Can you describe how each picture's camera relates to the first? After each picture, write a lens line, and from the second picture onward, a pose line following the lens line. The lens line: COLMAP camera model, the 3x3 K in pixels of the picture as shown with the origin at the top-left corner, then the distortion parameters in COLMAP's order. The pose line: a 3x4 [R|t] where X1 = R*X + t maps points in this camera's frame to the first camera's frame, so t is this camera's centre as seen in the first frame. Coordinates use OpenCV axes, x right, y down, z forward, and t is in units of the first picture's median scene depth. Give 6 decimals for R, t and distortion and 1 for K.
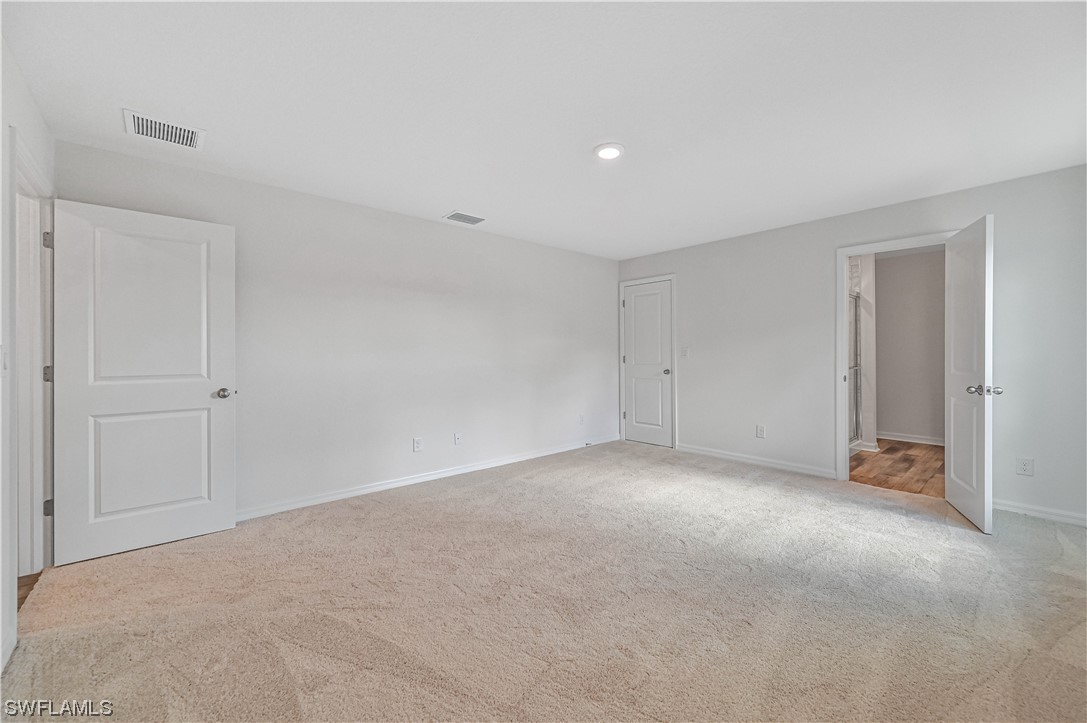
lens RADIAL K [[431.4, 0, 541.1], [0, 431.4, 352.7], [0, 0, 1]] dist [-0.001374, 0.000327]
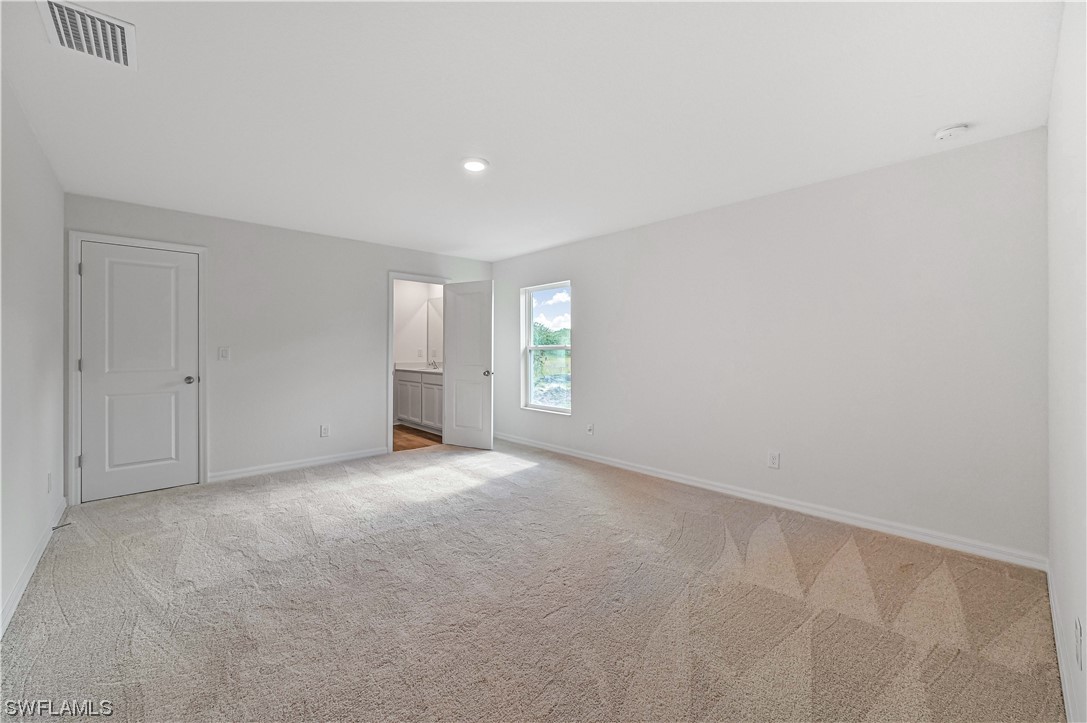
lens RADIAL K [[431.4, 0, 546.9], [0, 431.4, 358.7], [0, 0, 1]] dist [-0.001374, 0.000327]
pose [[-0.028261, -0.012928, 0.999517, -0.547088], [0.001962, 0.999914, 0.012988, -0.000365], [-0.999599, 0.002328, -0.028233, 0.523453]]
